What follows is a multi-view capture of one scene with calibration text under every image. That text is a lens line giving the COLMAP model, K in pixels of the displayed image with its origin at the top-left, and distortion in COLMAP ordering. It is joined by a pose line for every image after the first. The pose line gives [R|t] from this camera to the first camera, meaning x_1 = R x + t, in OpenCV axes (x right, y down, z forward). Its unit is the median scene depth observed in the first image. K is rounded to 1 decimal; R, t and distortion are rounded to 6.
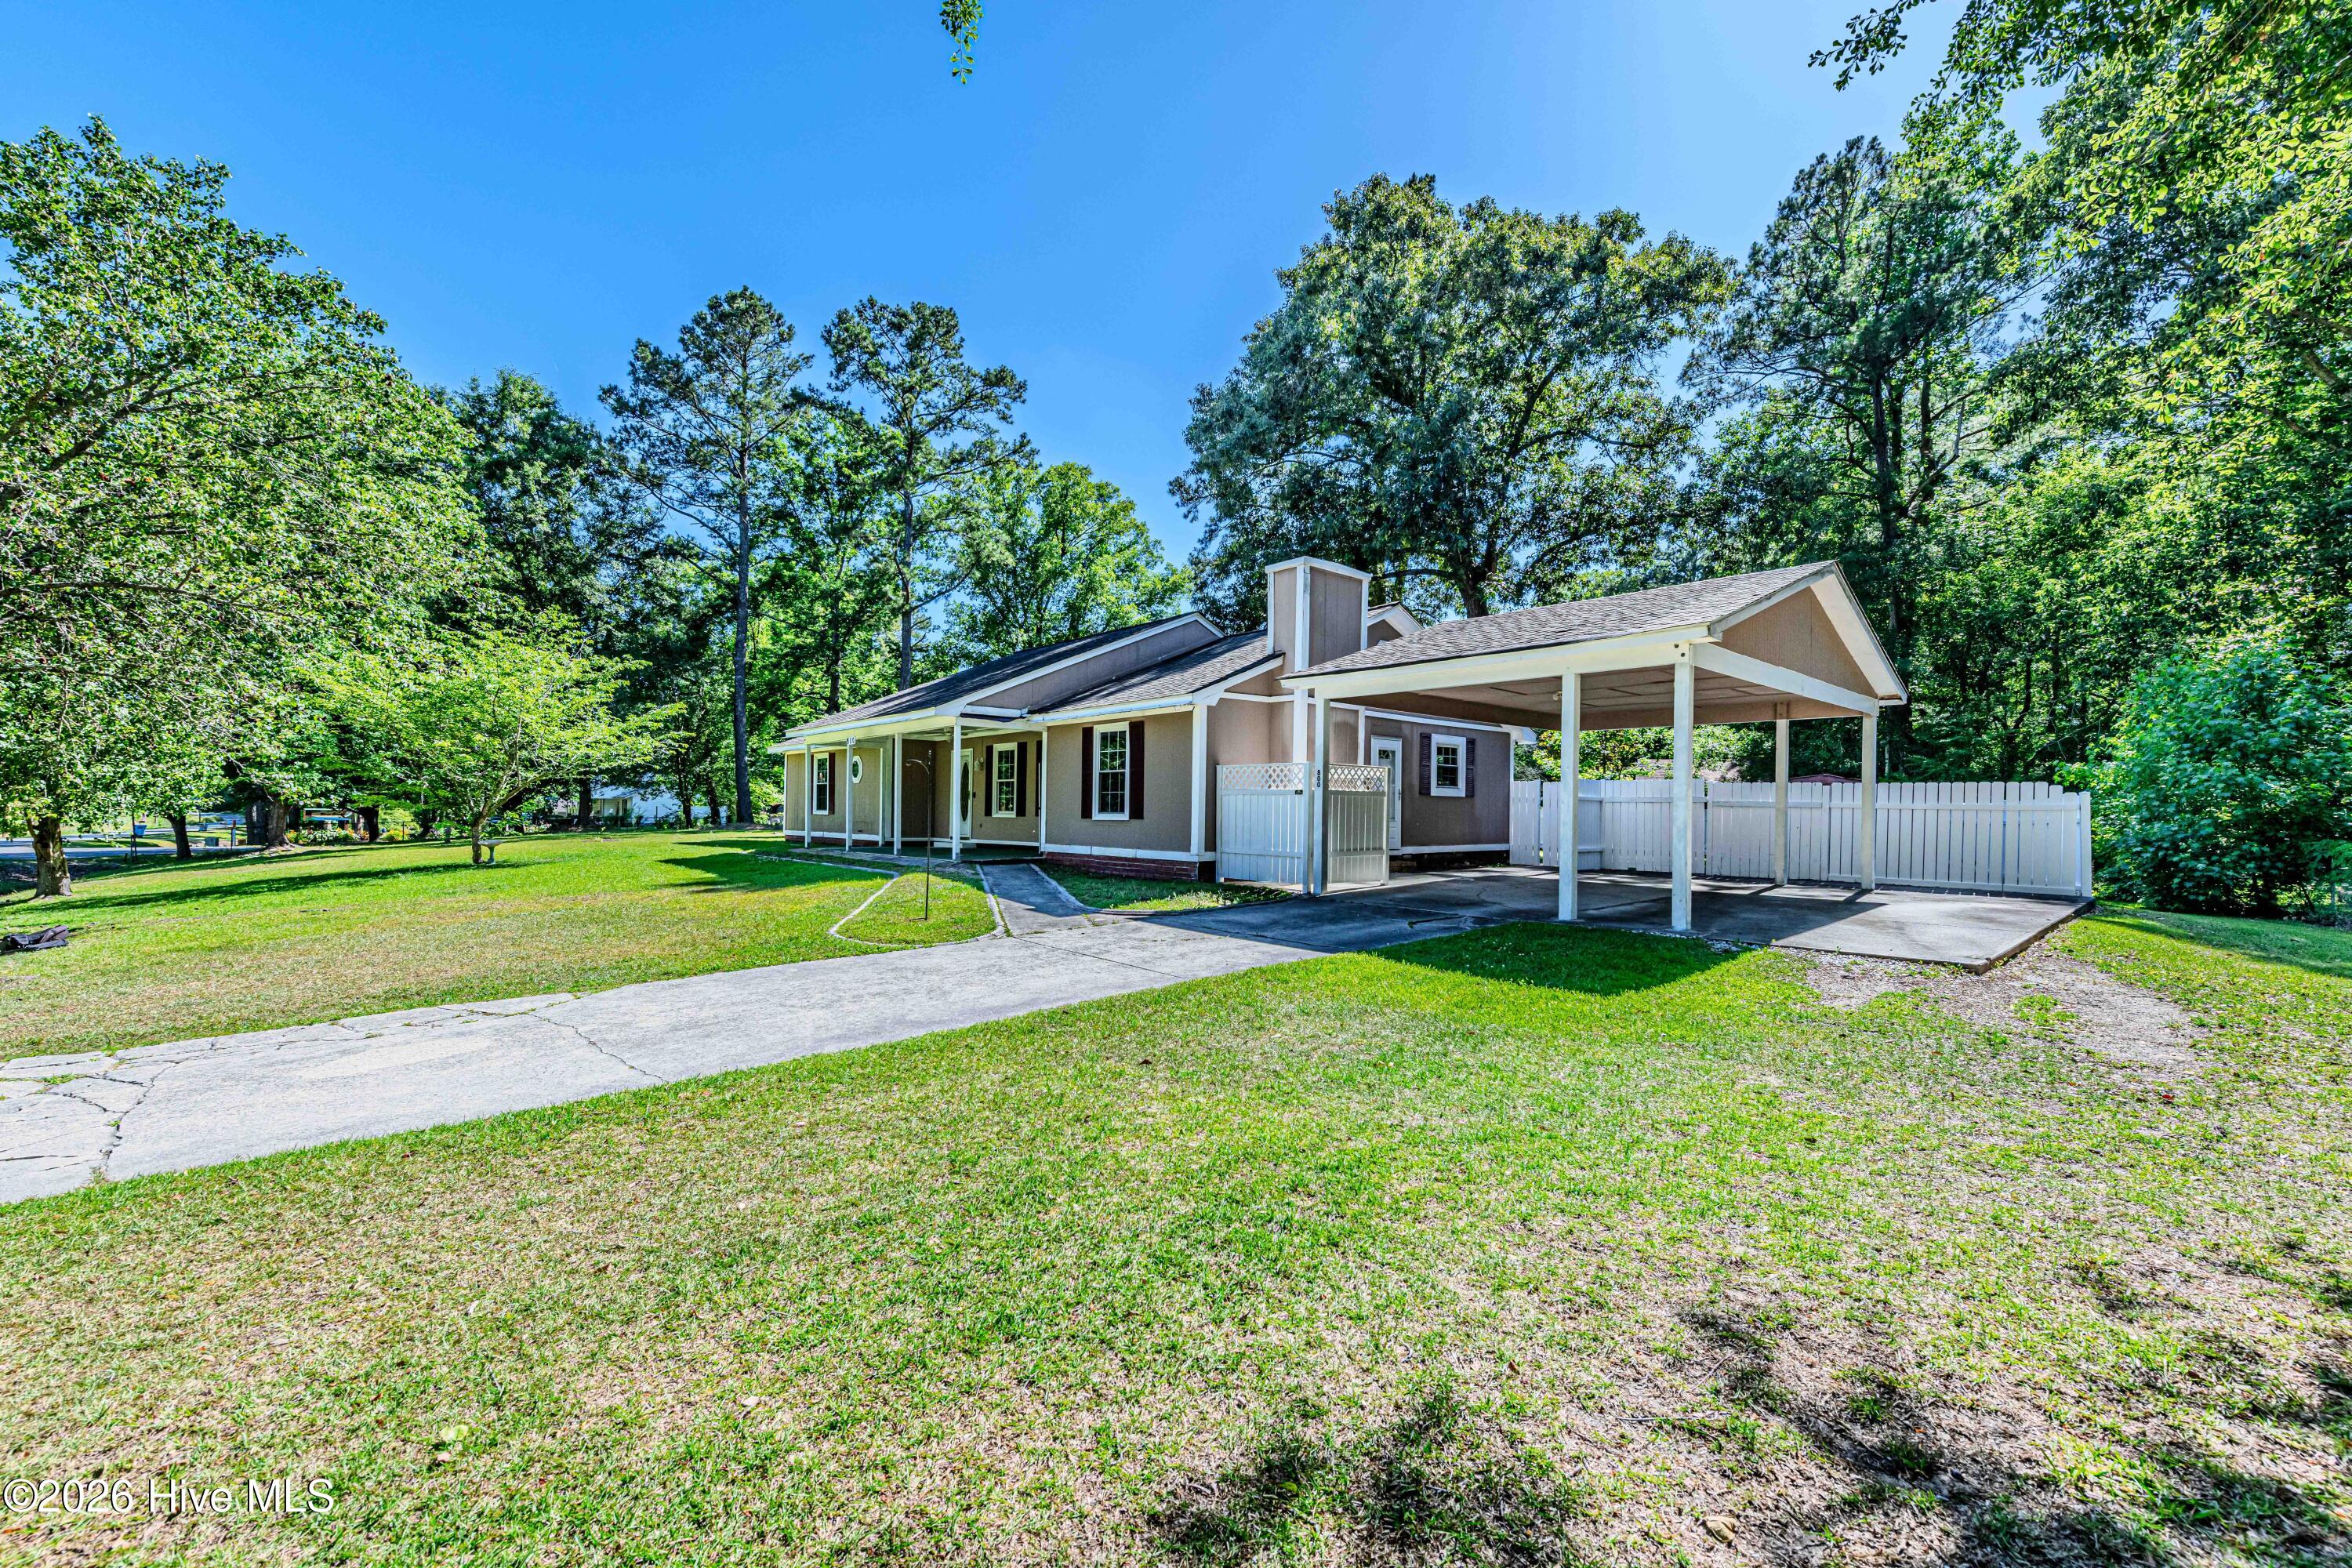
lens RADIAL K [[983.7, 0, 1170.9], [0, 983.7, 783.2], [0, 0, 1]] dist [0.003662, 0.000401]
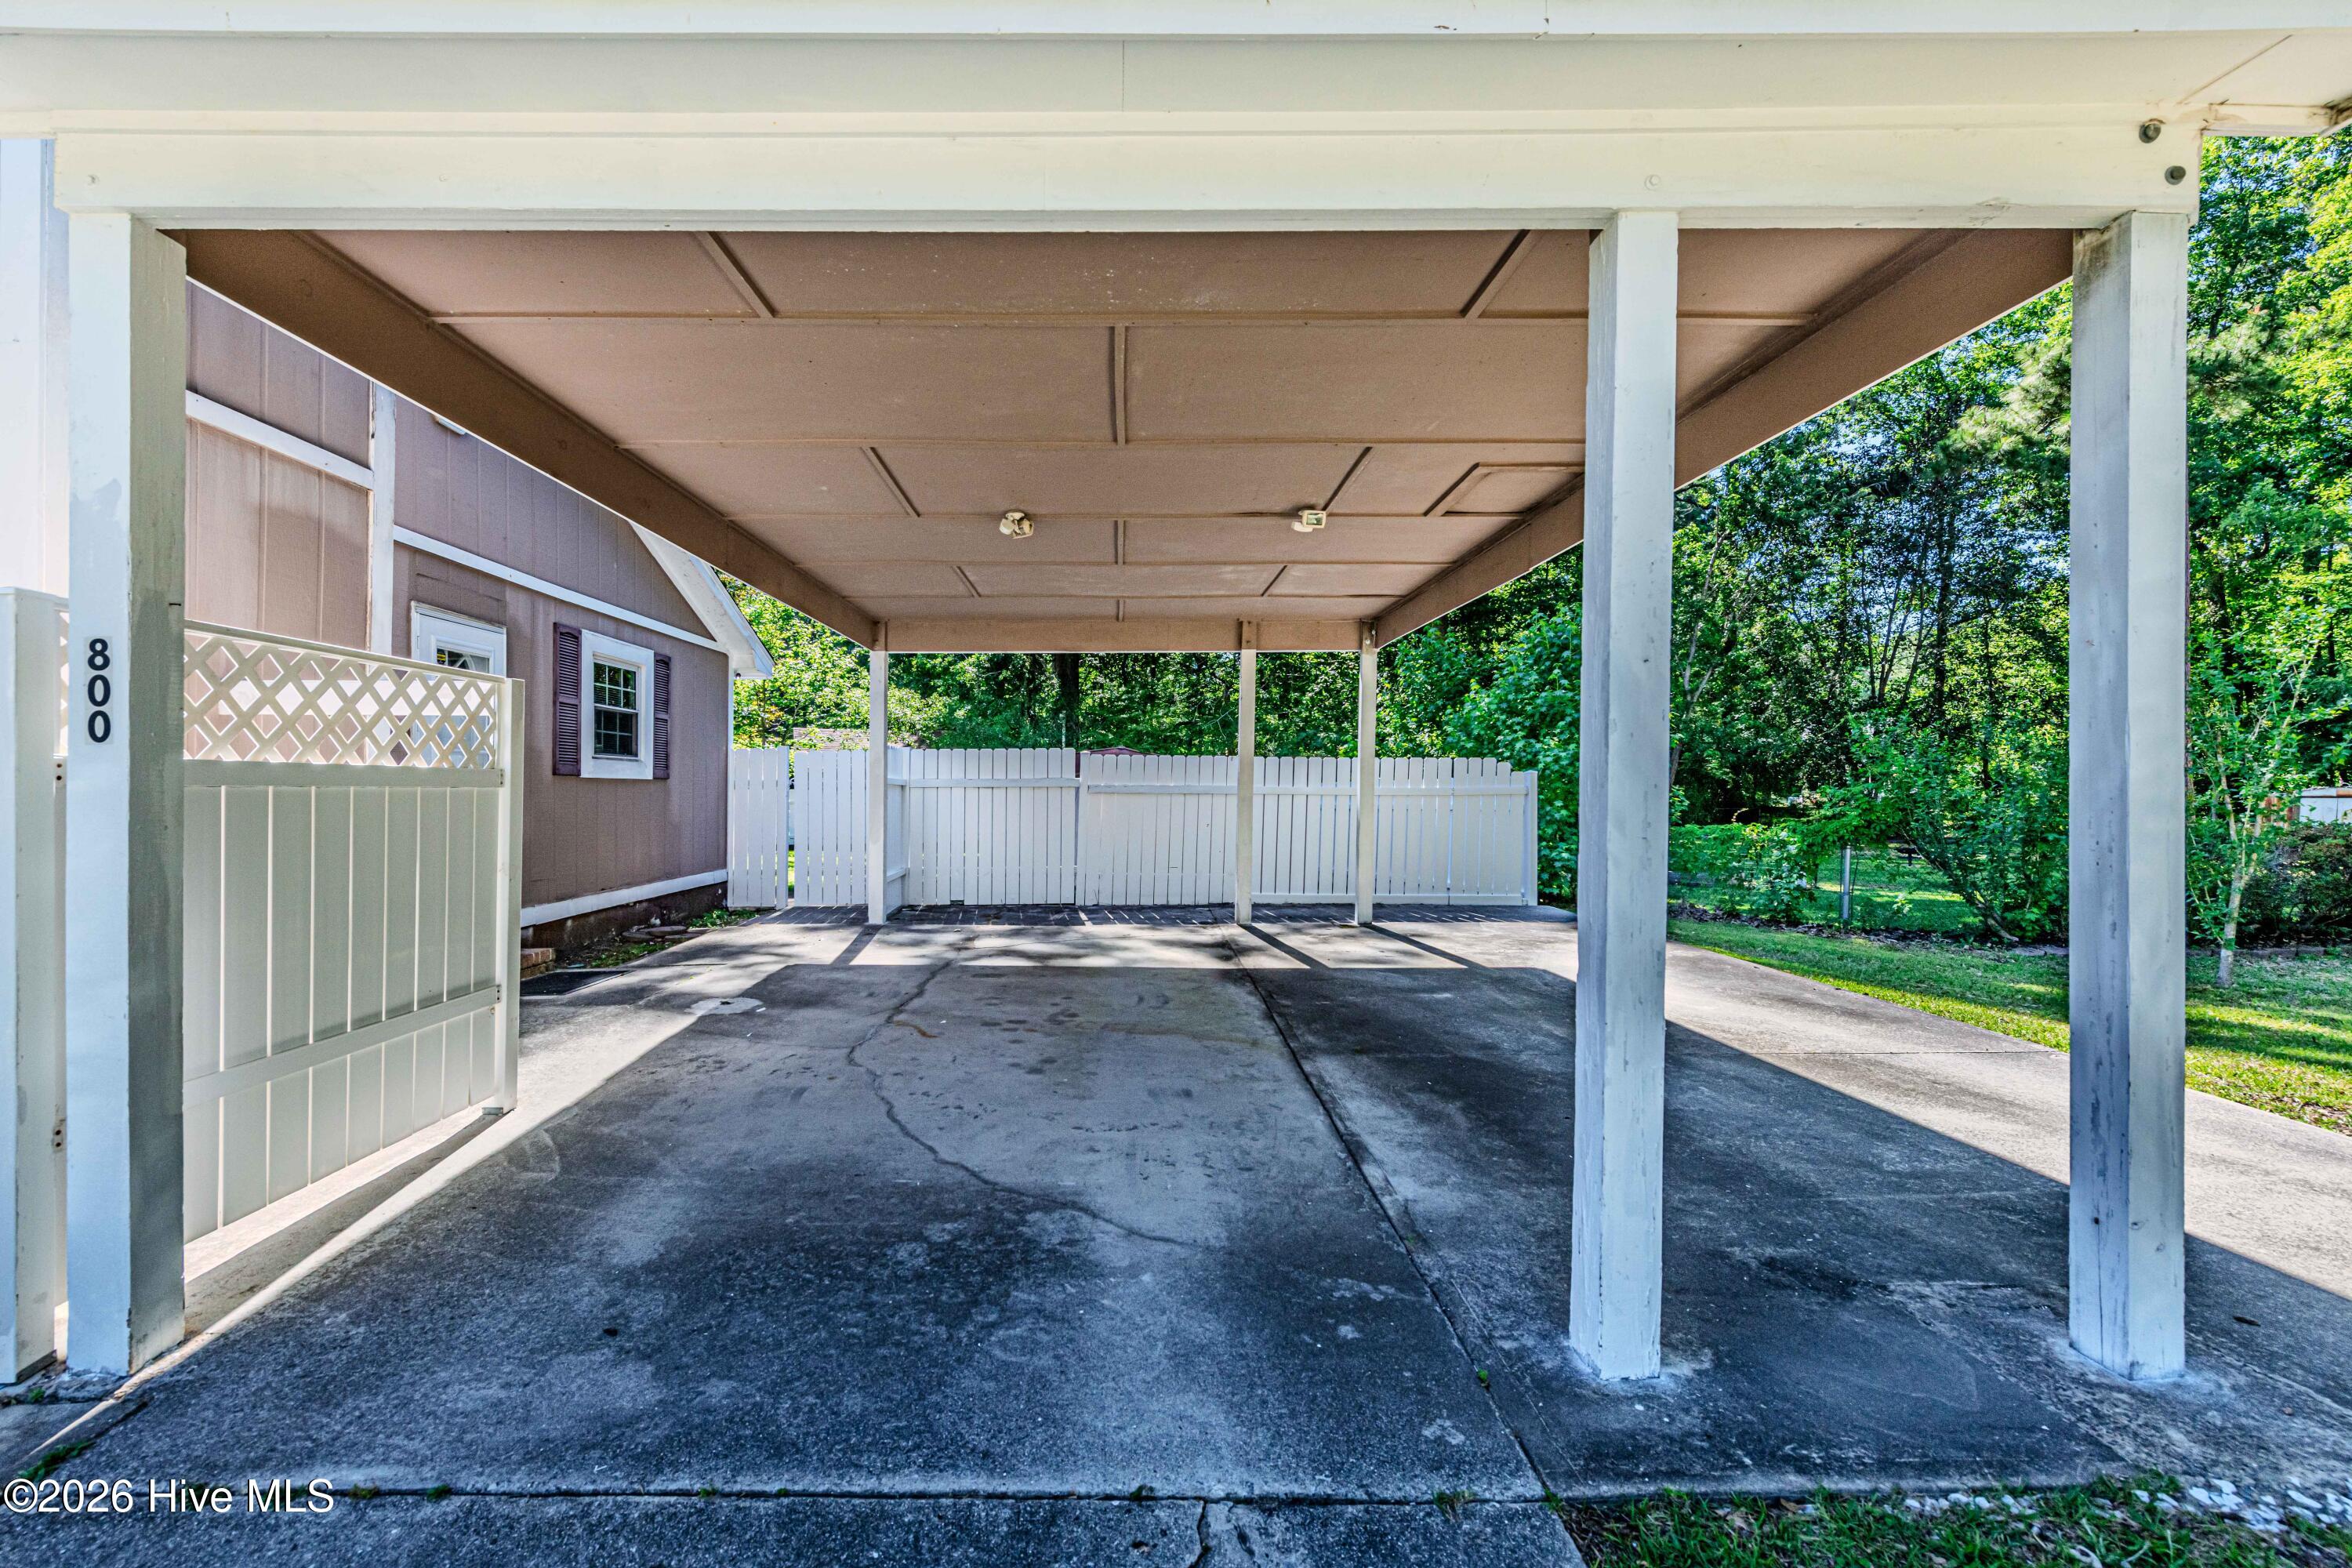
lens RADIAL K [[983.7, 0, 1177.2], [0, 983.7, 776.1], [0, 0, 1]] dist [0.003662, 0.000401]
pose [[0.625040, -0.005439, 0.780574, 0.096590], [-0.008303, 0.999873, 0.013615, 0.003965], [-0.780549, -0.014991, 0.624915, 0.538987]]
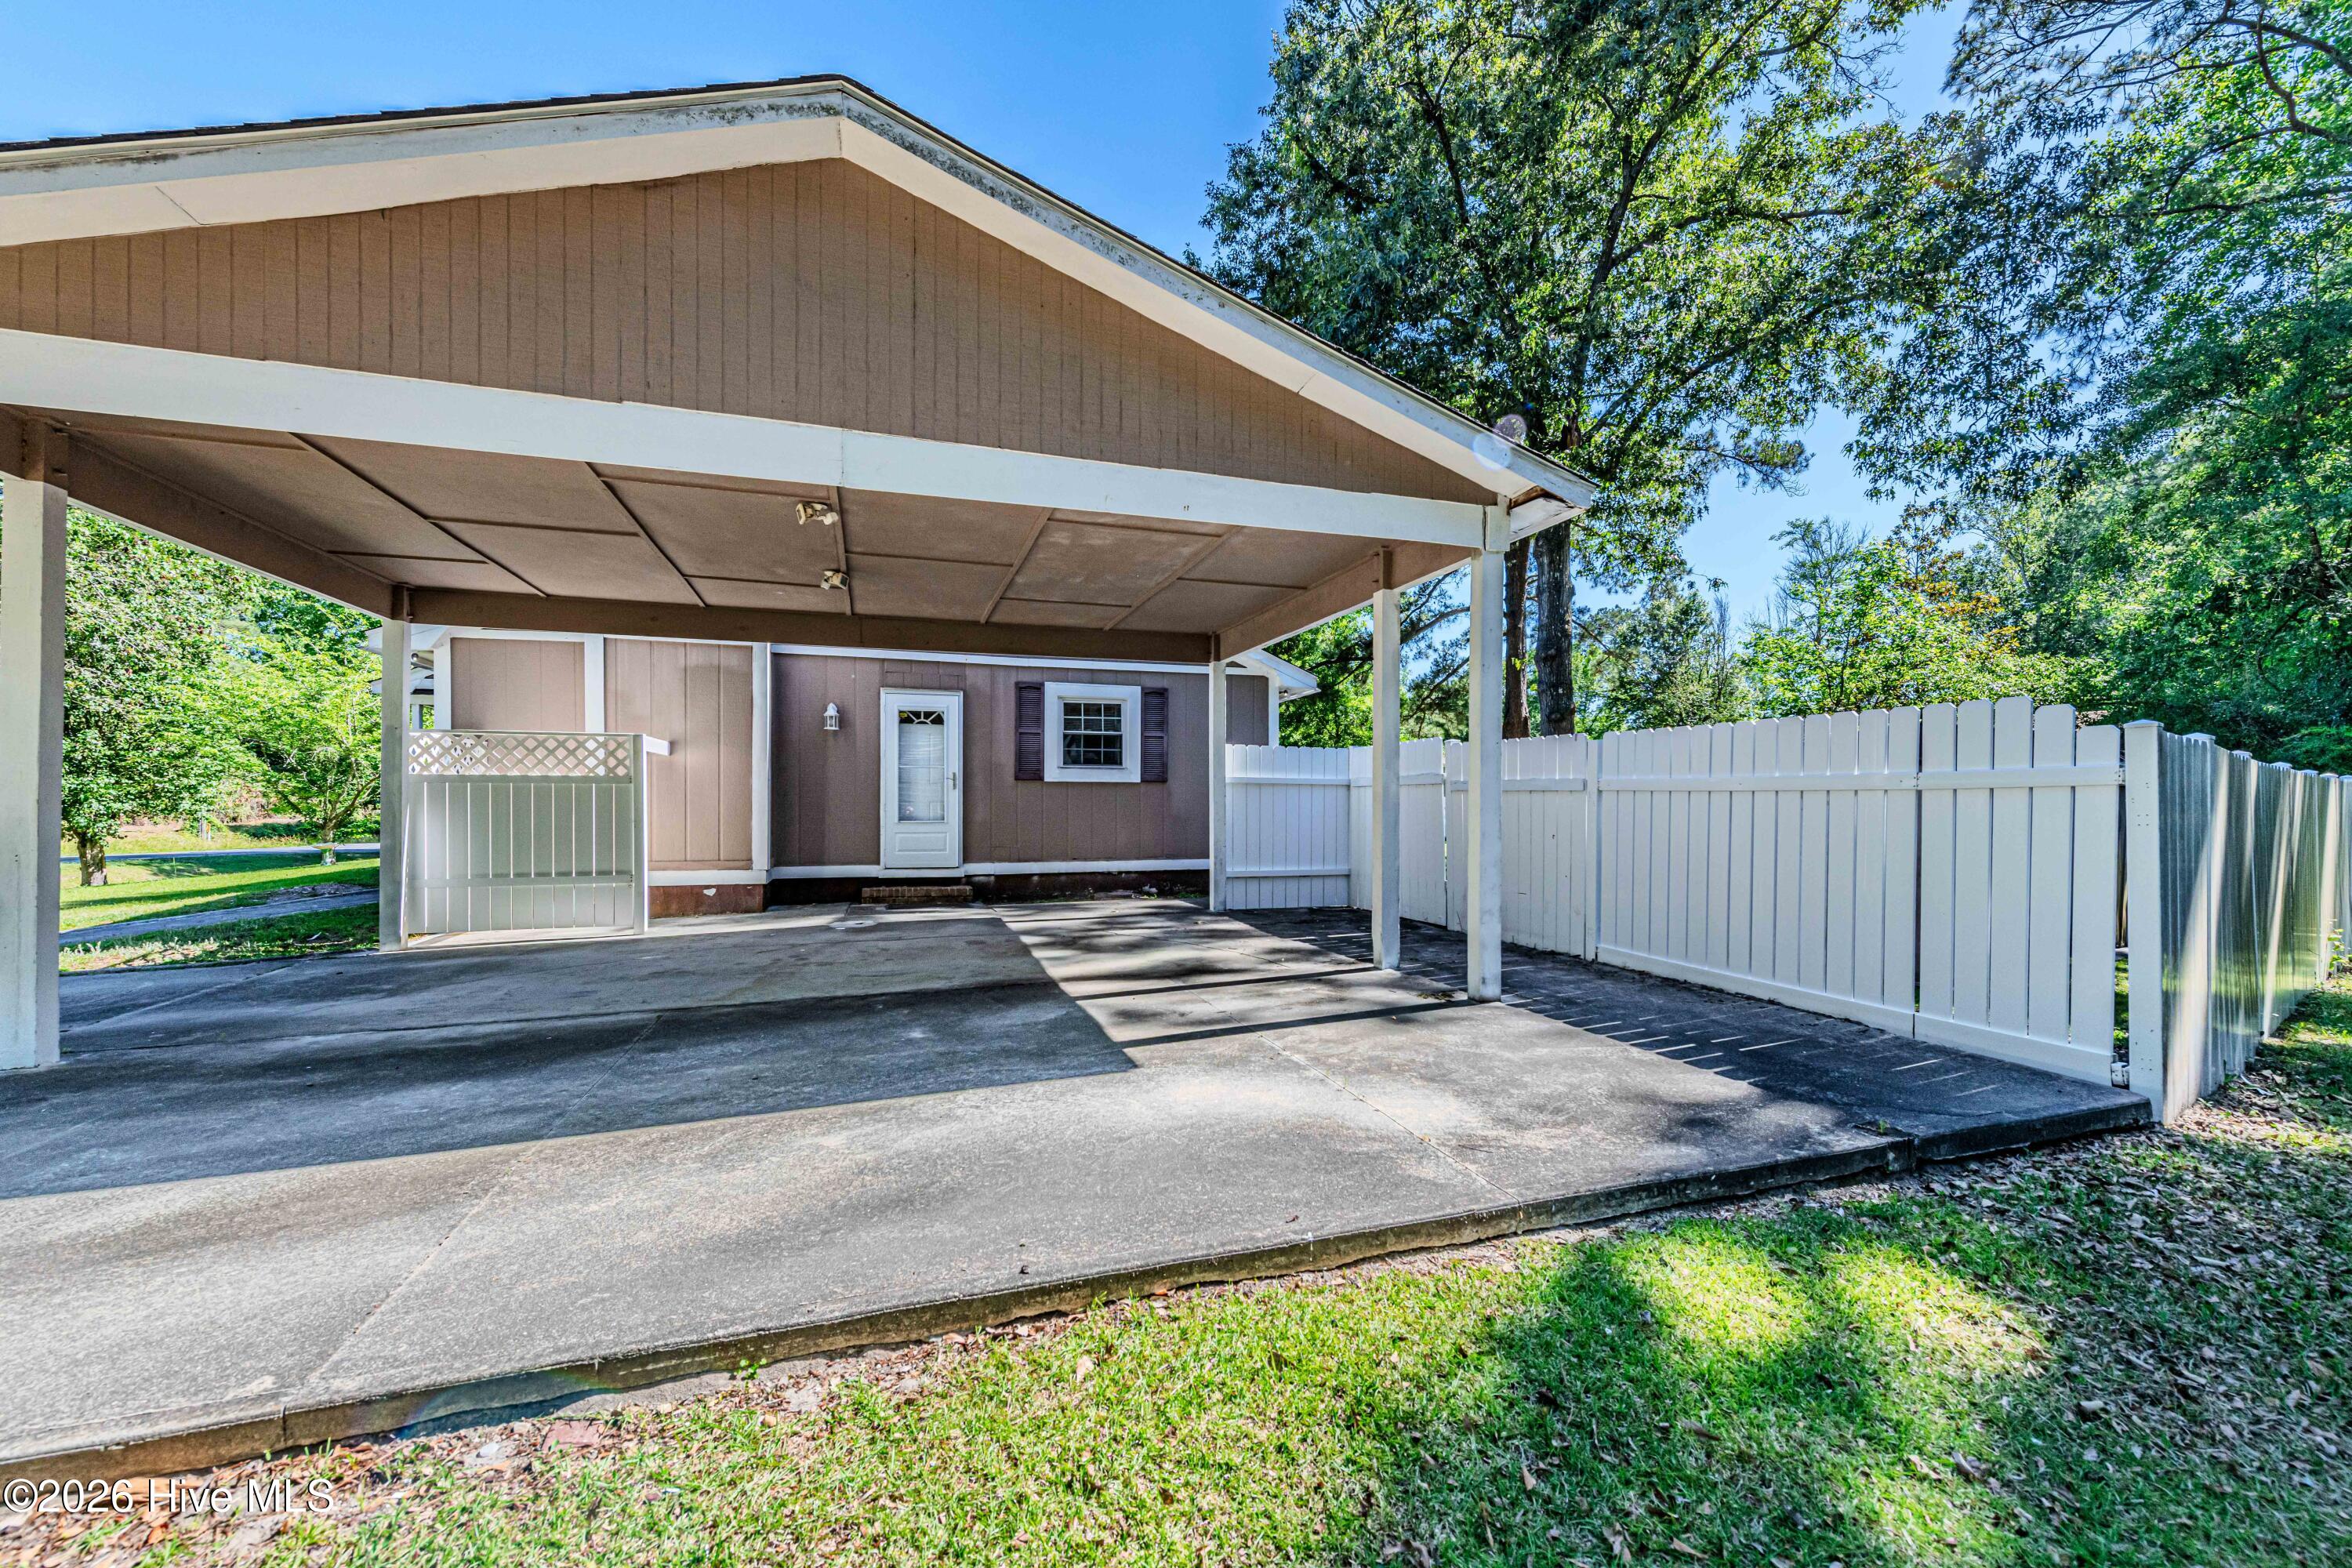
lens RADIAL K [[983.7, 0, 1194.3], [0, 983.7, 795.6], [0, 0, 1]] dist [0.003662, 0.000401]
pose [[0.917868, -0.013688, -0.396649, 0.593125], [0.020393, 0.999712, 0.012689, 0.015348], [0.396361, -0.019736, 0.917882, 0.461758]]
